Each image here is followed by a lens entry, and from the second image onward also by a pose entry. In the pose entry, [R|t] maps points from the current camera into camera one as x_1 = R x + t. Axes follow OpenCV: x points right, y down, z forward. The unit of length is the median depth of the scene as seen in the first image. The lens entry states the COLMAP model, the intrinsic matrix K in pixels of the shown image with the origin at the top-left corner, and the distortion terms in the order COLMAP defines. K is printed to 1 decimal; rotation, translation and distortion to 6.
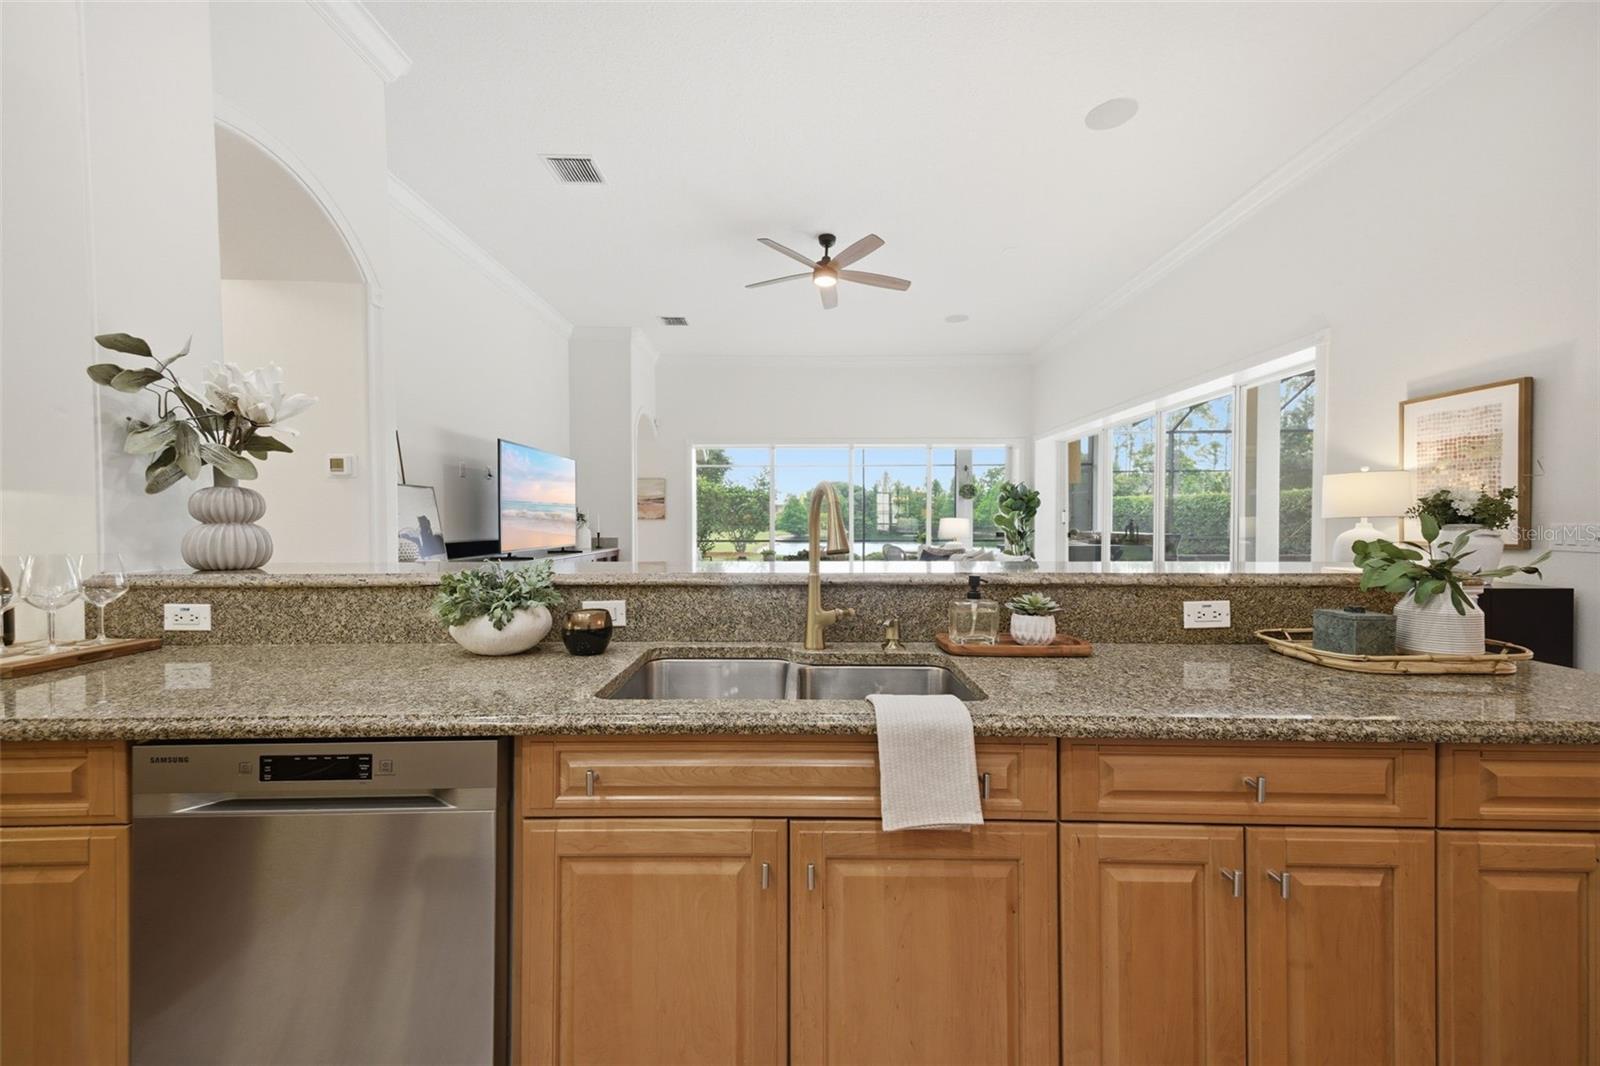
lens RADIAL K [[622.0, 0, 795.8], [0, 622.0, 530.3], [0, 0, 1]] dist [0.030627, -0.000333]
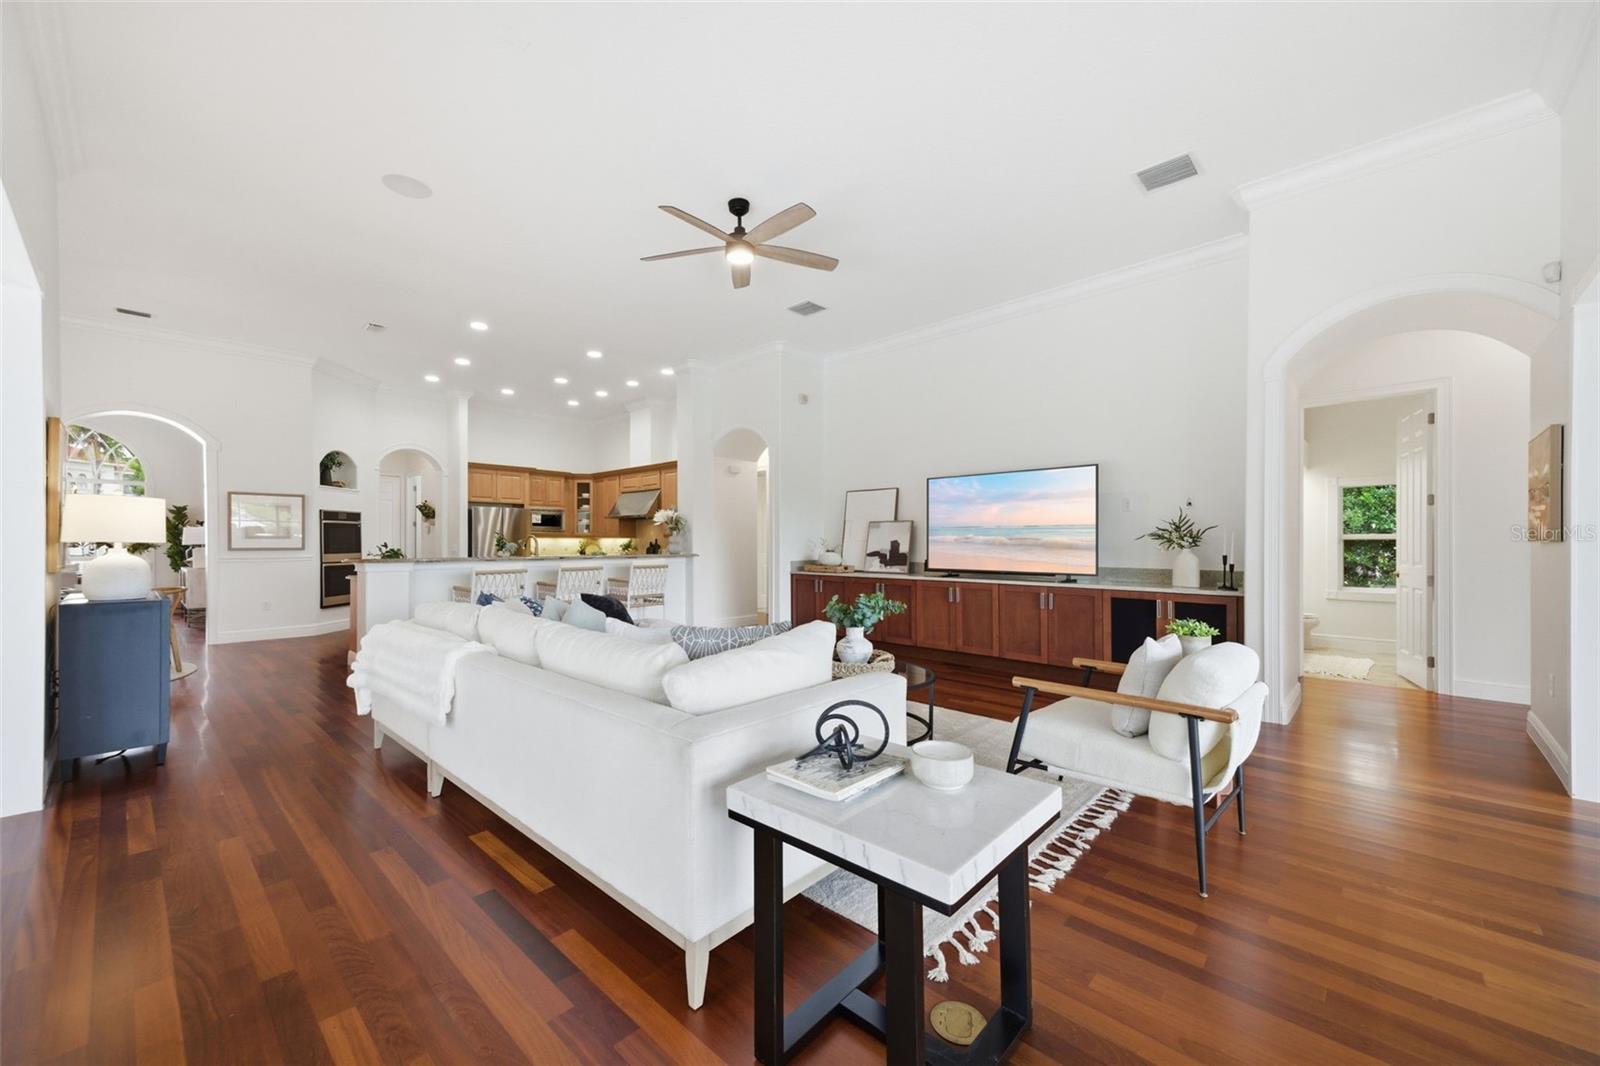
lens RADIAL K [[602.6, 0, 799.0], [0, 602.6, 543.5], [0, 0, 1]] dist [0.014230, -0.000186]
pose [[-0.669905, 0.002477, -0.742443, 1.631000], [-0.010903, 0.999854, 0.013174, -0.076422], [0.742367, 0.016920, -0.669780, 4.370511]]
